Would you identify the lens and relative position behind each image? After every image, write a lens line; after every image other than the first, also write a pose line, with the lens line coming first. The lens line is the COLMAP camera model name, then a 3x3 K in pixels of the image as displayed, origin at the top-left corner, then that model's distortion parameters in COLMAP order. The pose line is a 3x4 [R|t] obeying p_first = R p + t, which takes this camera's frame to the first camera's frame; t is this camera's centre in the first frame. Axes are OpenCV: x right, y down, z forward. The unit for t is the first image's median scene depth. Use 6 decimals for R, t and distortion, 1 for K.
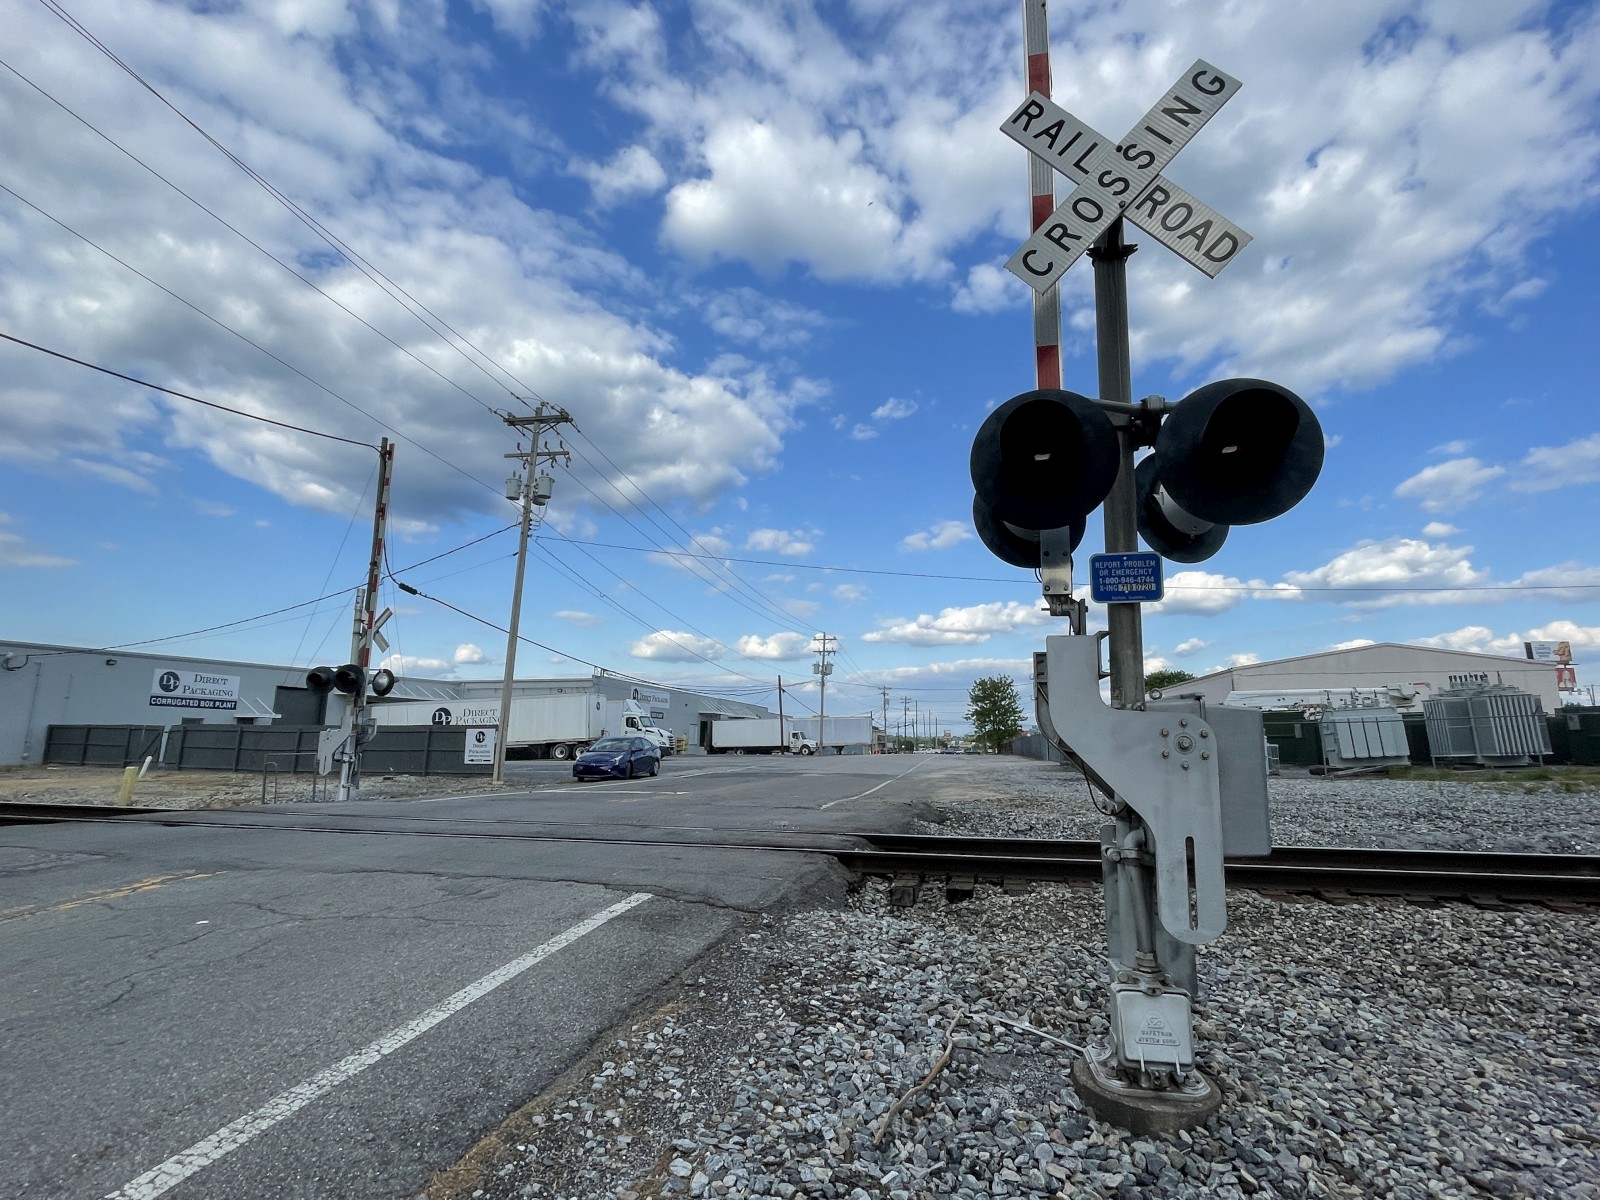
lens RADIAL K [[781.1, 0, 805.3], [0, 781.1, 601.8], [0, 0, 1]] dist [0.000133, -0.001002]
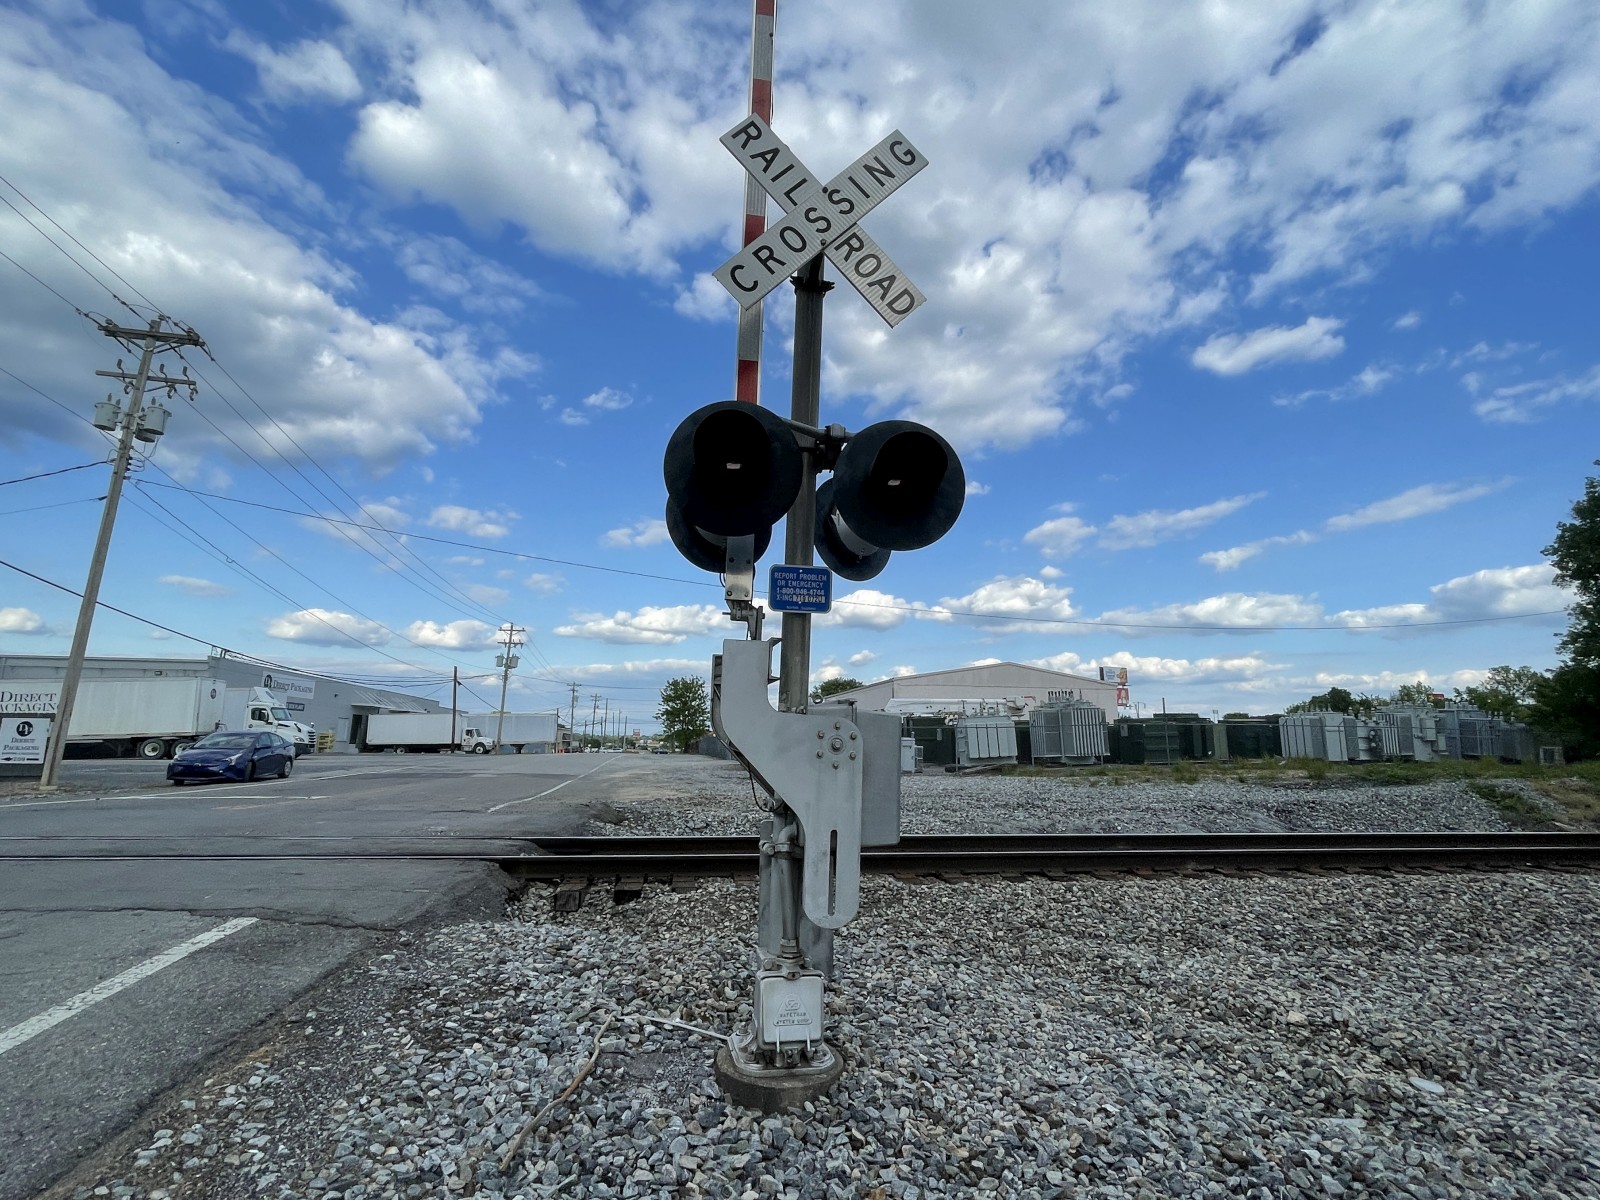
lens RADIAL K [[781.1, 0, 805.3], [0, 781.1, 601.8], [0, 0, 1]] dist [0.000133, -0.001002]
pose [[0.925772, 0.075556, 0.370455, 0.002836], [-0.075911, 0.997021, -0.013643, 0.000044], [-0.370382, -0.015491, 0.928750, 0.000597]]
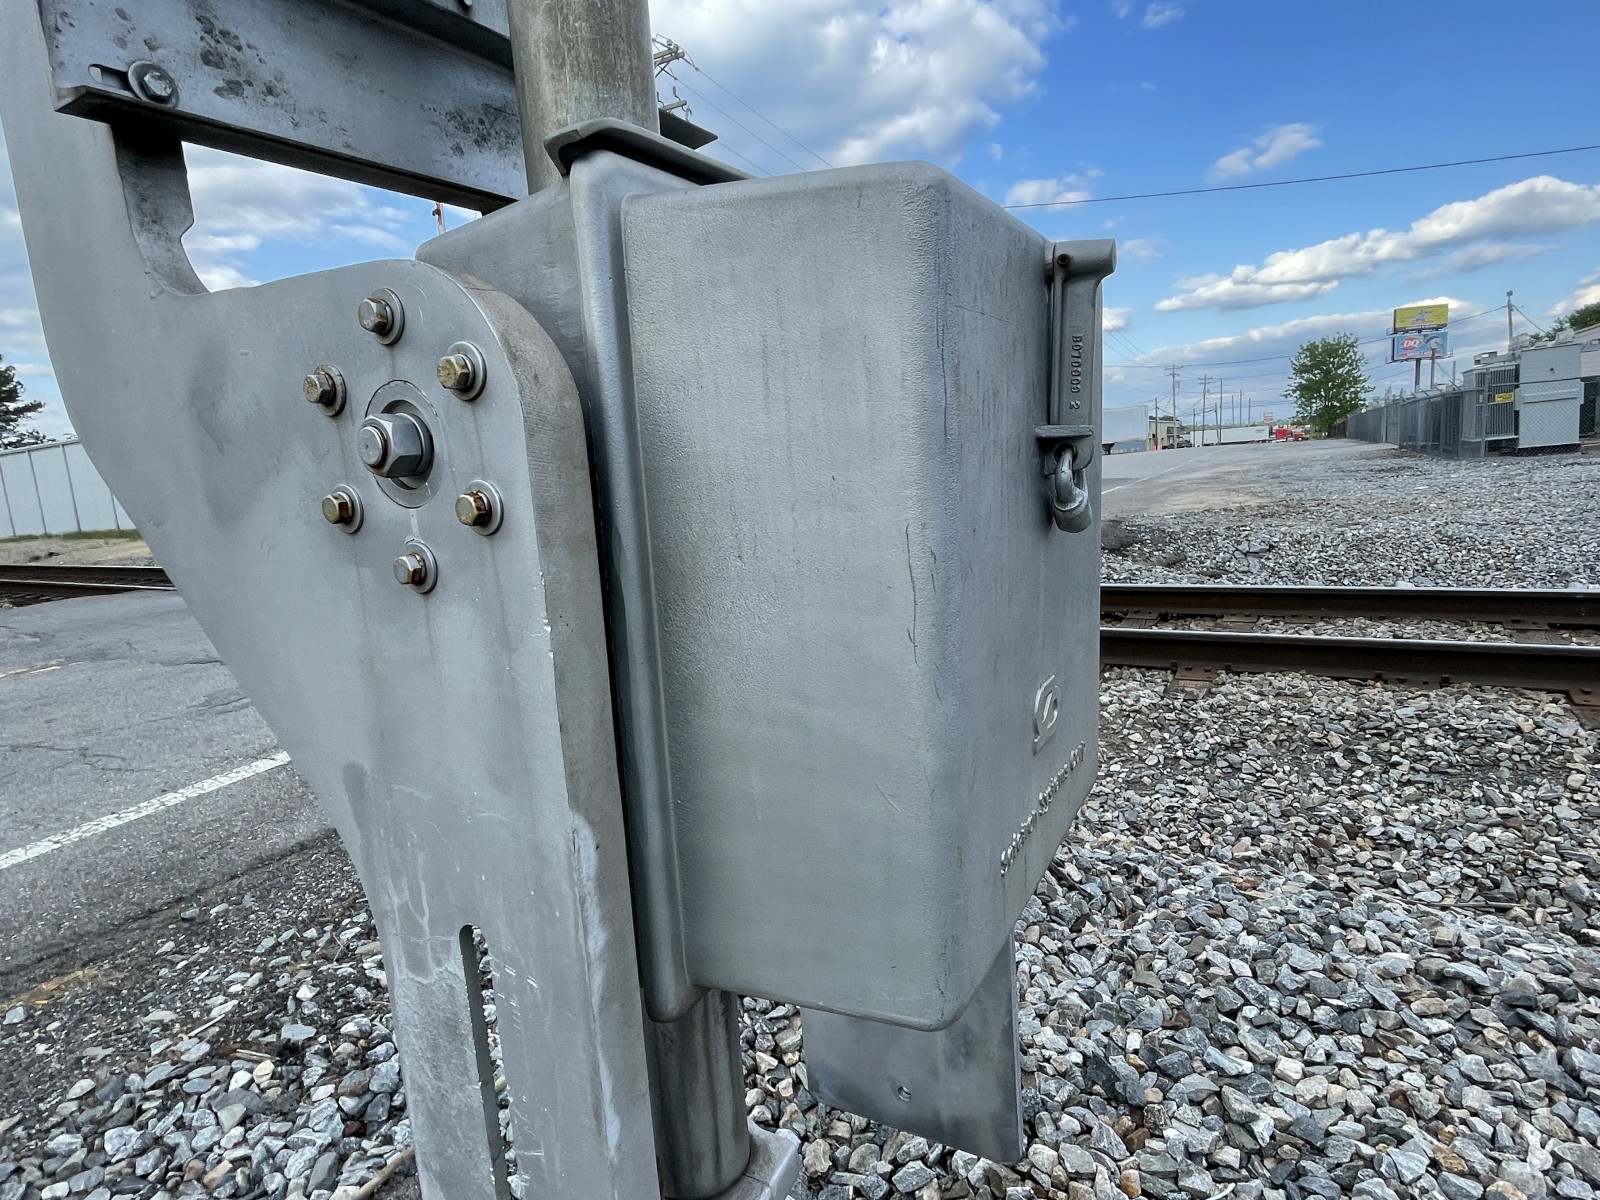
lens RADIAL K [[853.4, 0, 802.2], [0, 853.4, 595.1], [0, 0, 1]] dist [-0.004698, -0.000286]
pose [[0.946837, -0.021497, -0.320995, 0.070727], [0.128432, 0.940067, 0.315879, 0.018368], [0.294967, -0.340312, 0.892851, 0.095277]]
